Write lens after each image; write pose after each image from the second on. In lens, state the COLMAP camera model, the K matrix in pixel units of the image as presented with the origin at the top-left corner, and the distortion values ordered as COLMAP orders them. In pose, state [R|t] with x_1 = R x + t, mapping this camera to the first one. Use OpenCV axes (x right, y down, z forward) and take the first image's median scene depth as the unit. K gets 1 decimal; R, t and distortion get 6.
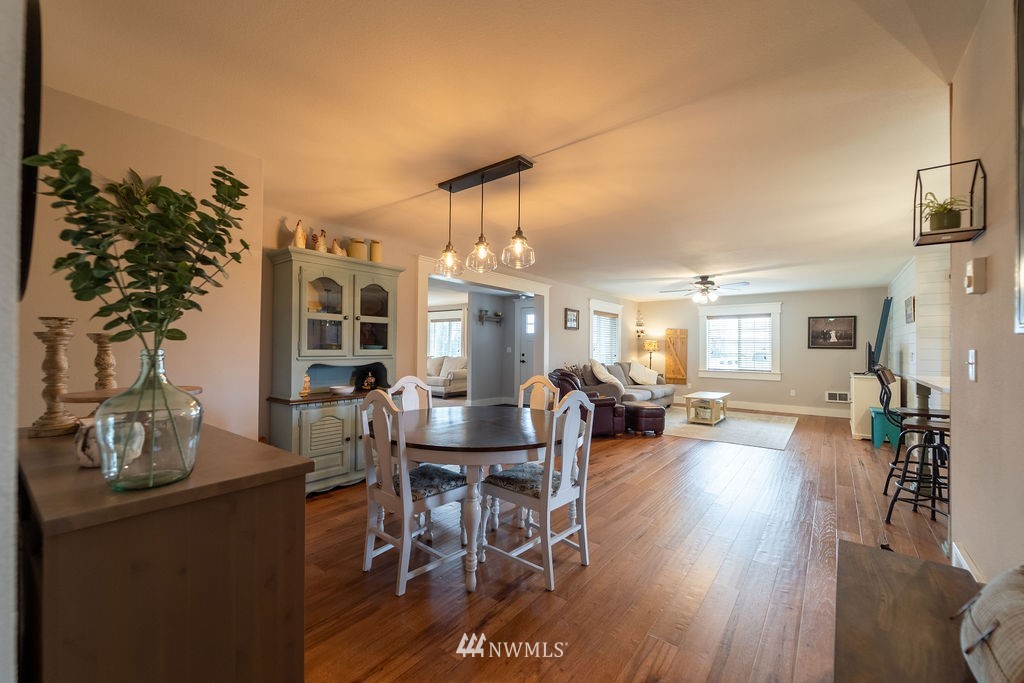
lens RADIAL K [[410.7, 0, 513.9], [0, 410.7, 343.2], [0, 0, 1]] dist [0.004678, -0.002678]
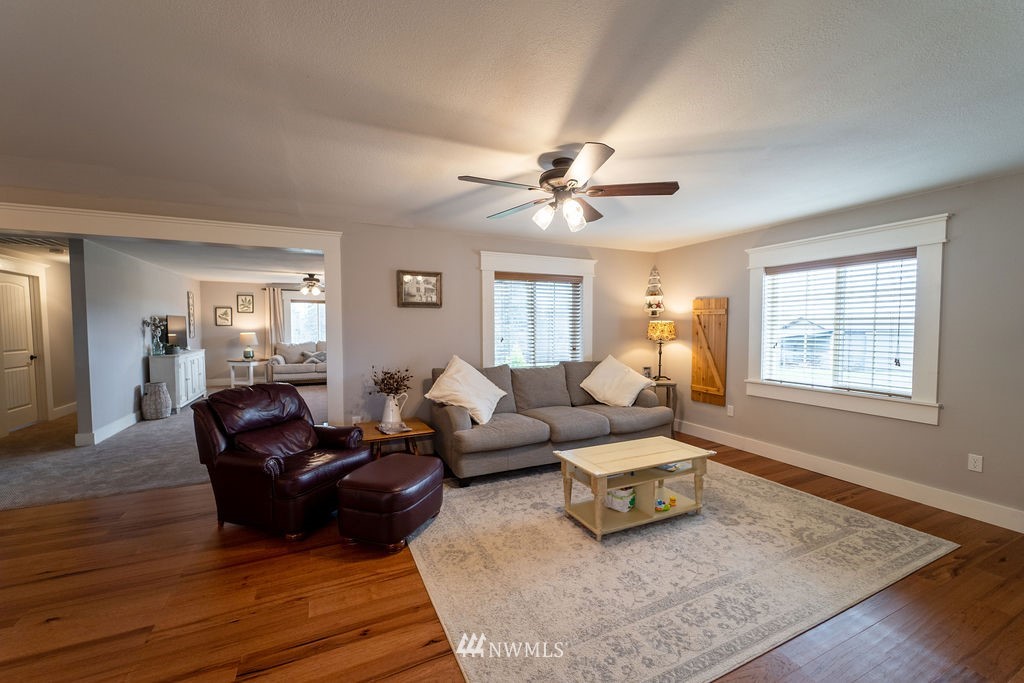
lens RADIAL K [[410.7, 0, 513.9], [0, 410.7, 343.2], [0, 0, 1]] dist [0.004678, -0.002678]
pose [[0.891016, 0.009094, -0.453880, 0.486997], [0.015090, 0.998654, 0.049632, -0.008412], [0.453720, -0.051072, 0.889680, 0.507525]]
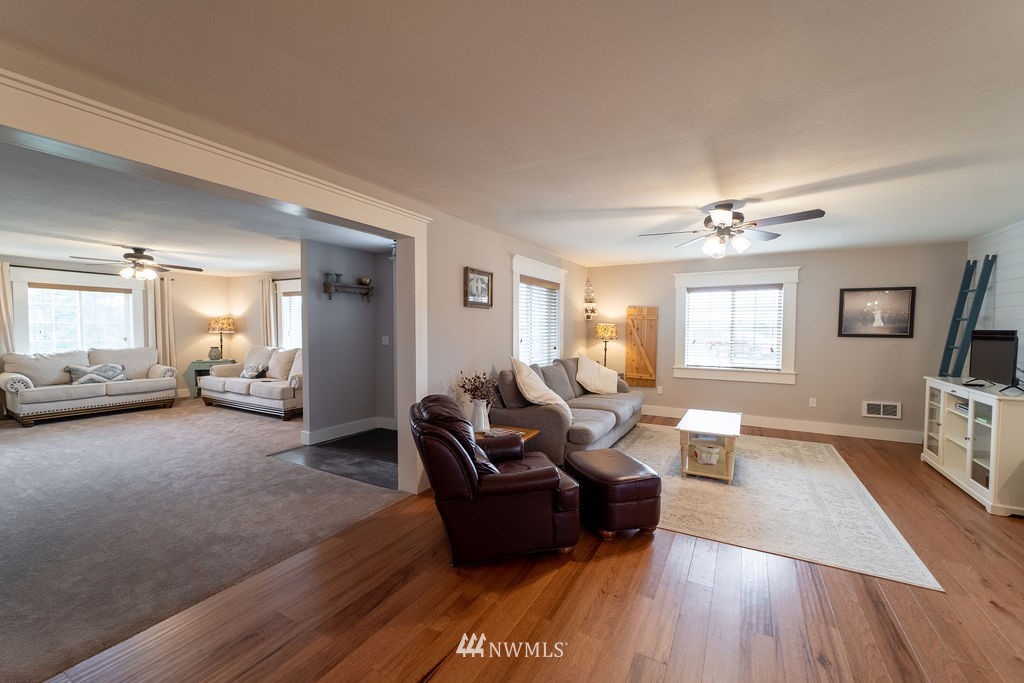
lens RADIAL K [[410.7, 0, 513.9], [0, 410.7, 343.2], [0, 0, 1]] dist [0.004678, -0.002678]
pose [[0.989227, -0.011122, 0.145965, 0.099842], [0.003376, 0.998578, 0.053208, -0.013420], [-0.146350, -0.052142, 0.987858, 0.418671]]
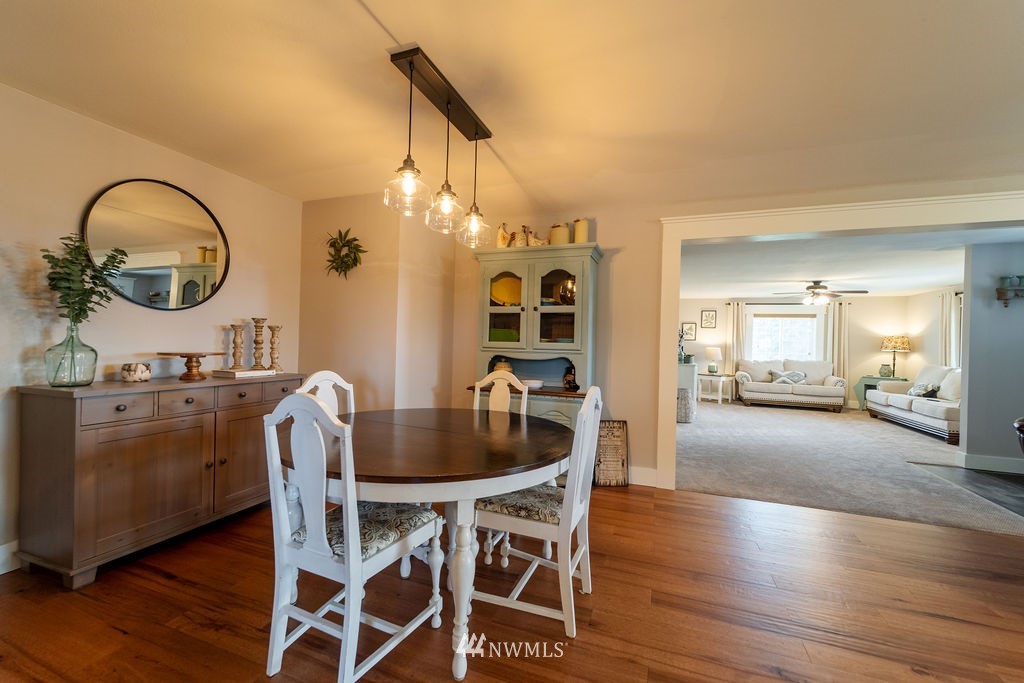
lens RADIAL K [[410.7, 0, 513.9], [0, 410.7, 343.2], [0, 0, 1]] dist [0.004678, -0.002678]
pose [[0.301158, -0.002046, -0.953572, 0.231170], [-0.013006, 0.999896, -0.006253, 0.011160], [0.953486, 0.014285, 0.301100, 0.307934]]
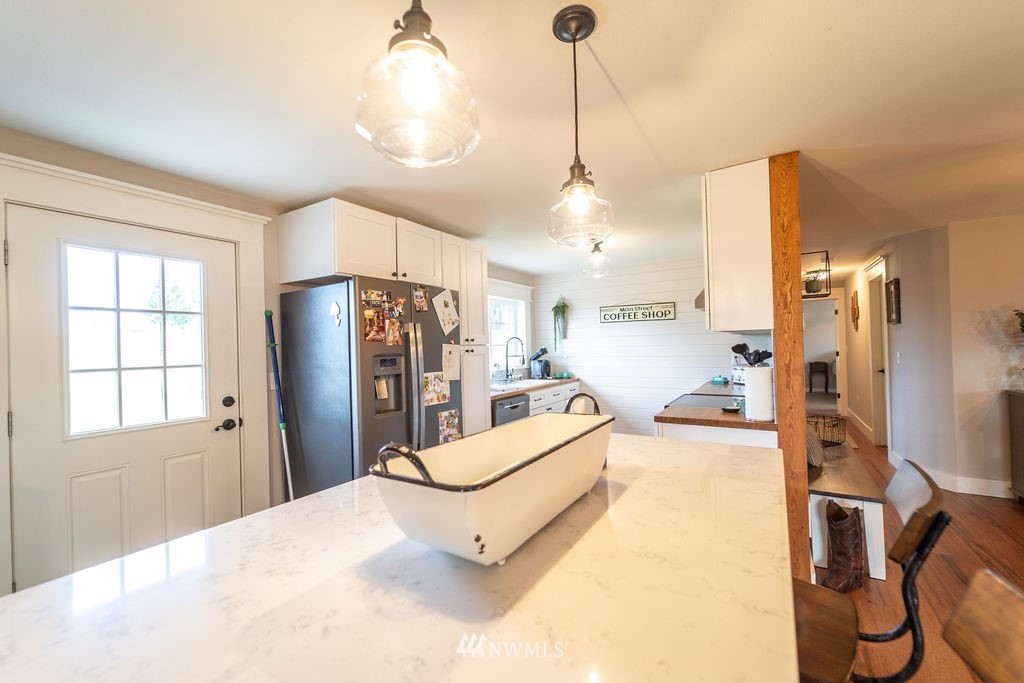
lens RADIAL K [[410.7, 0, 513.9], [0, 410.7, 343.2], [0, 0, 1]] dist [0.004678, -0.002678]
pose [[-0.995135, 0.015024, -0.097372, 0.455057], [0.016809, 0.999705, -0.017538, -0.010087], [0.097080, -0.019090, -0.995094, 0.474520]]
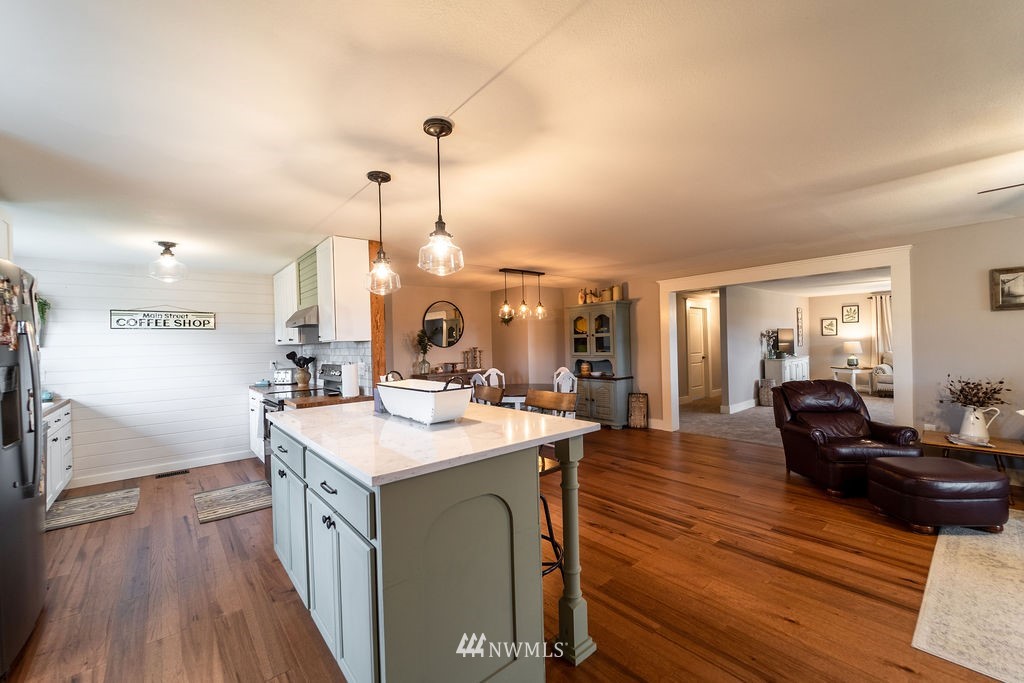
lens RADIAL K [[410.7, 0, 513.9], [0, 410.7, 343.2], [0, 0, 1]] dist [0.004678, -0.002678]
pose [[-0.204263, -0.004171, -0.978907, 0.685238], [0.034674, 0.999333, -0.011493, -0.007469], [0.978302, -0.036291, -0.203982, 0.472399]]
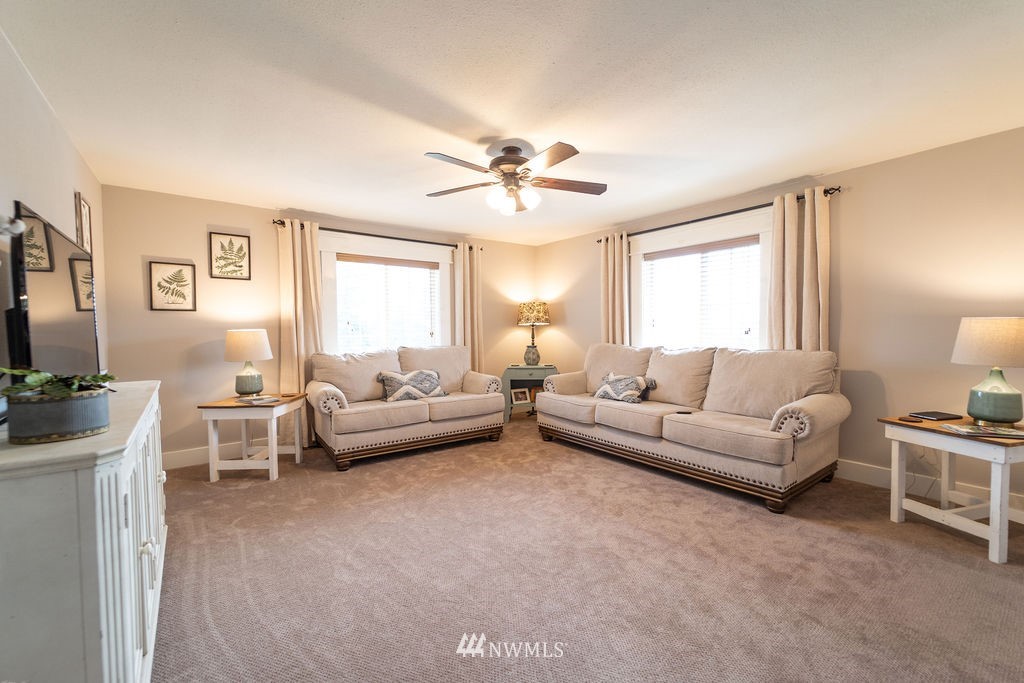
lens RADIAL K [[424.5, 0, 514.5], [0, 424.5, 341.3], [0, 0, 1]] dist [0.002006, 0.000098]
pose [[0.966076, -0.011910, -0.257983, -0.316378], [0.022928, 0.998947, 0.039743, 0.010763], [0.257238, -0.044310, 0.965332, 0.832520]]
